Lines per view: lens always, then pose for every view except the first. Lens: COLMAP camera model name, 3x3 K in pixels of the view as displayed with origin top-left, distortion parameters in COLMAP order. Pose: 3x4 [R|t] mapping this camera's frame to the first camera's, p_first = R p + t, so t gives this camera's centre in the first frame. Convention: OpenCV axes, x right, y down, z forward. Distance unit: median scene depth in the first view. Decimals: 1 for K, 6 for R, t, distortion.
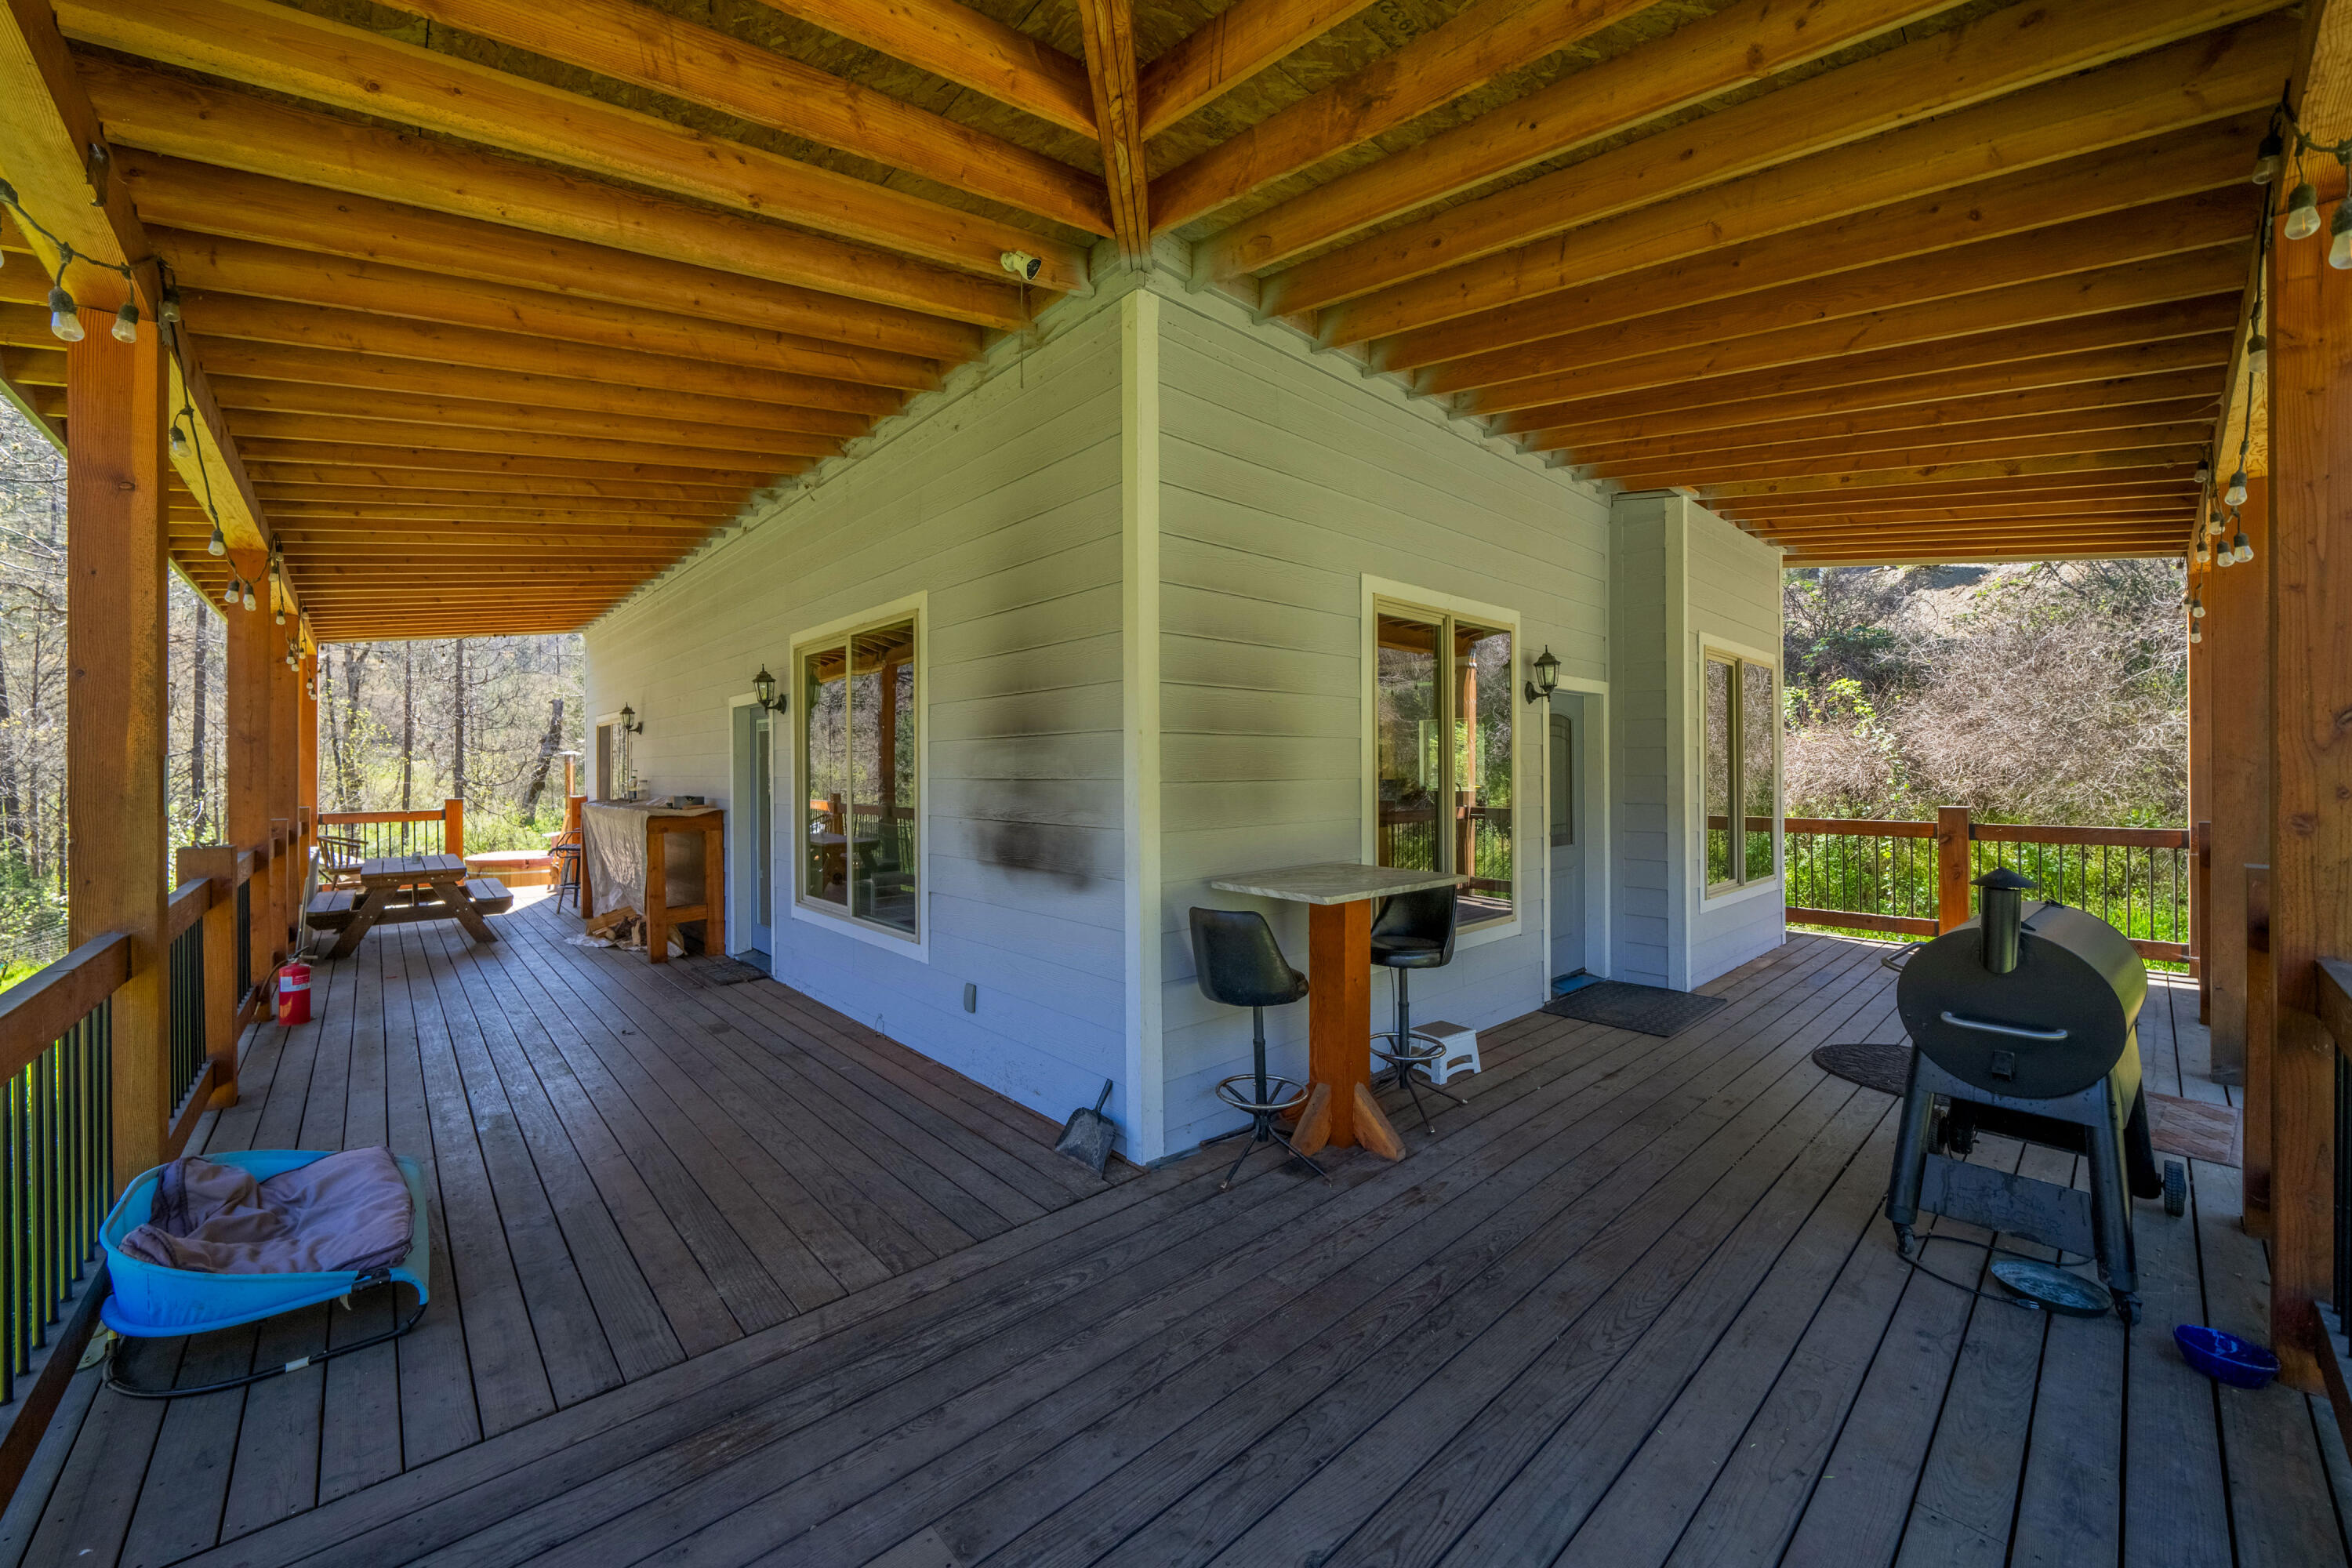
lens RADIAL K [[875.2, 0, 1103.2], [0, 875.2, 777.9], [0, 0, 1]] dist [-0.000774, -0.000108]
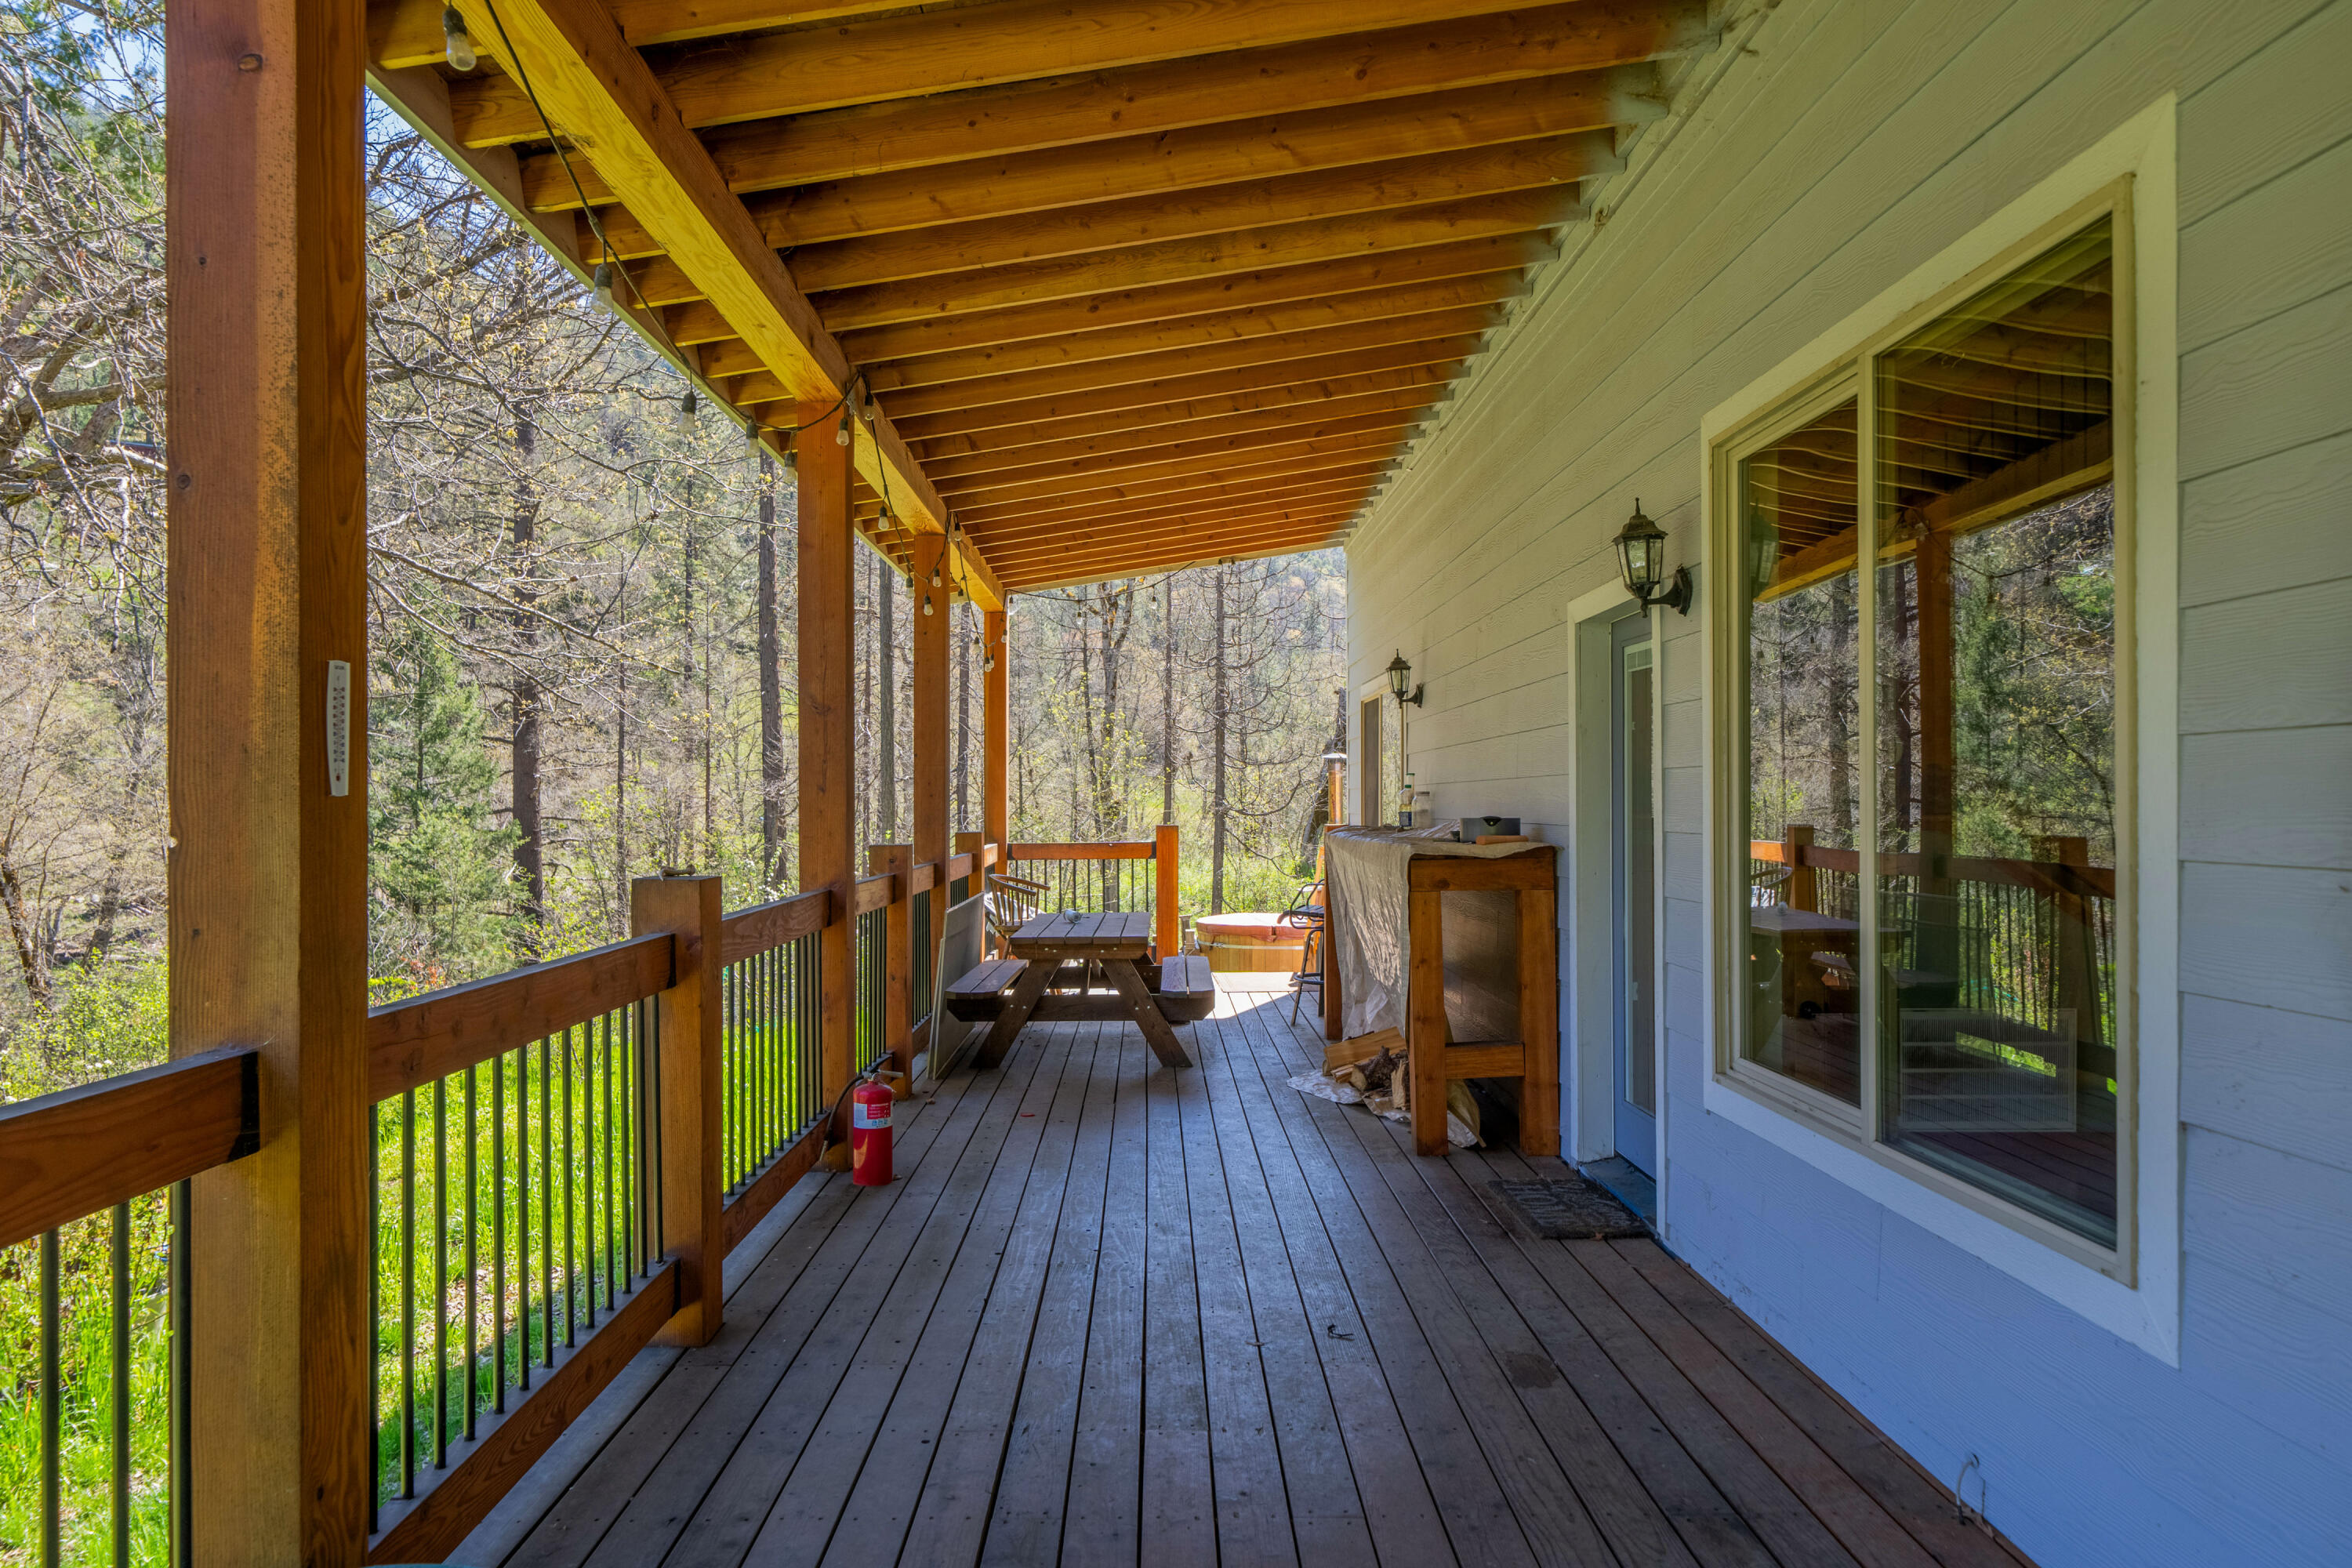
lens RADIAL K [[1469.3, 0, 1176.0], [0, 1469.3, 784.0], [0, 0, 1]] dist [0.002966, 0.001706]
pose [[0.775970, -0.005286, -0.630747, -0.095253], [-0.007396, 0.999820, -0.017478, 0.018053], [0.630726, 0.018227, 0.775792, 0.258477]]
